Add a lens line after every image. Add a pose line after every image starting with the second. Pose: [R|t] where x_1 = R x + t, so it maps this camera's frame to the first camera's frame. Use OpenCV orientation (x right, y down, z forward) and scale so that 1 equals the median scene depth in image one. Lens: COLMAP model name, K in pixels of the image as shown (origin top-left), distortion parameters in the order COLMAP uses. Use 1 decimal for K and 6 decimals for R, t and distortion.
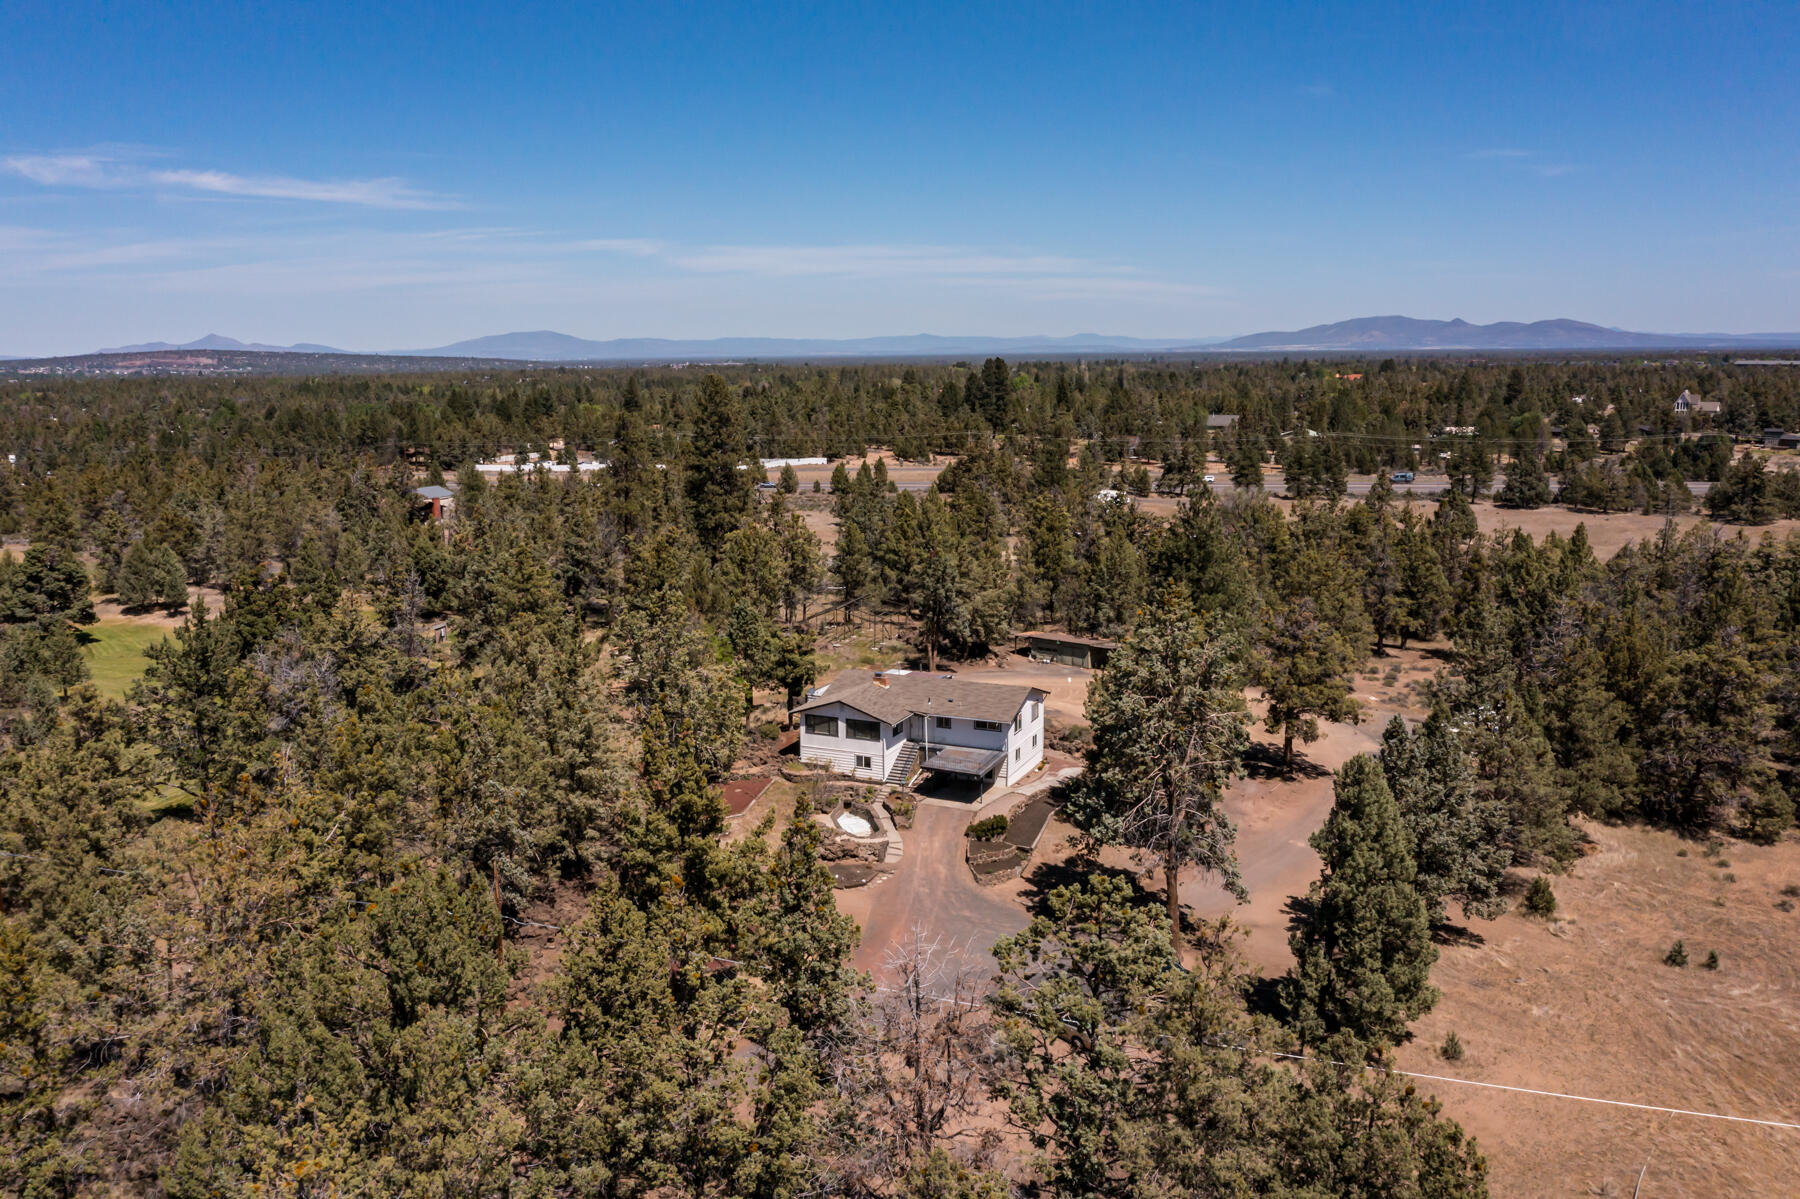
lens RADIAL K [[1417.6, 0, 900.0], [0, 1417.6, 599.5], [0, 0, 1]] dist [-0.017021, 0.008940]
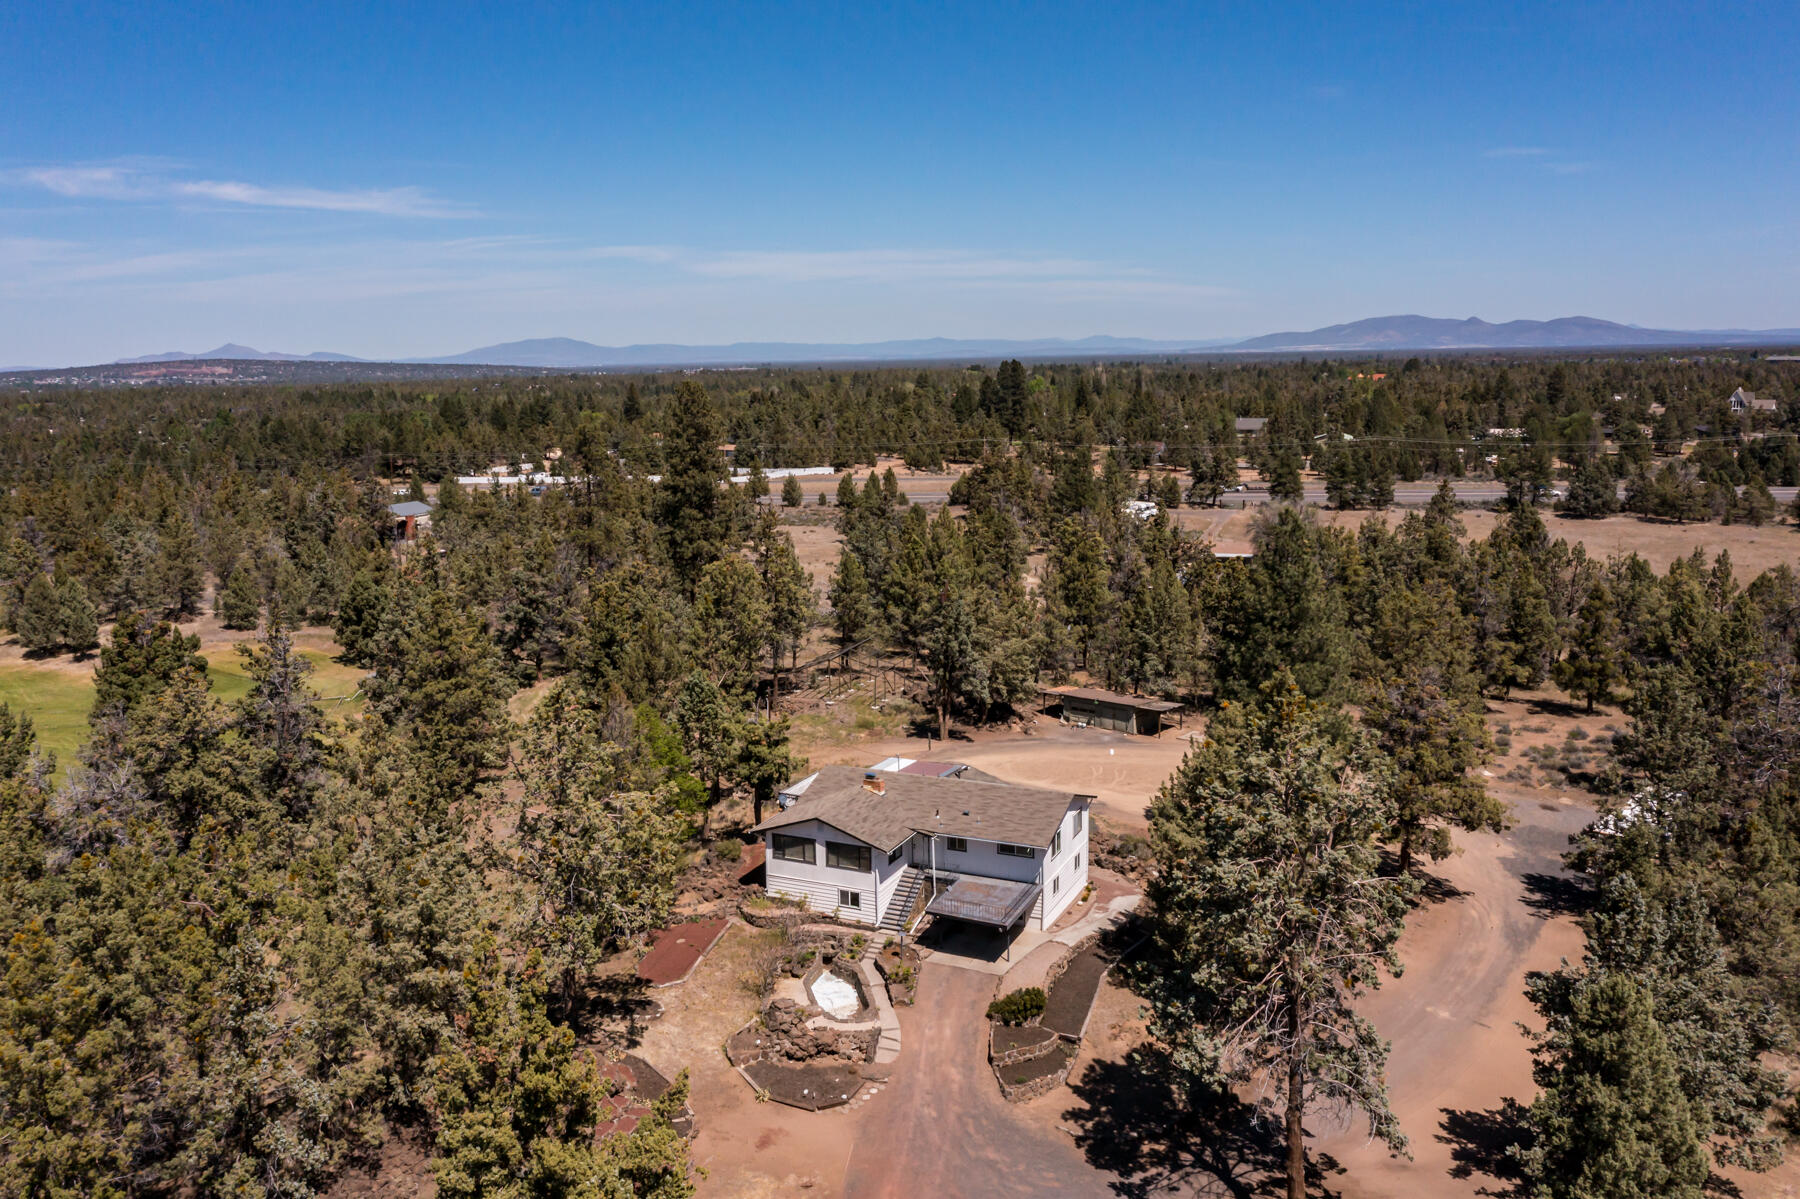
lens RADIAL K [[1417.6, 0, 900.0], [0, 1417.6, 599.5], [0, 0, 1]] dist [-0.017021, 0.008940]
pose [[0.999917, -0.006570, -0.011107, 0.005387], [0.006542, 0.999975, -0.002537, -0.021849], [0.011124, 0.002464, 0.999935, 0.135239]]
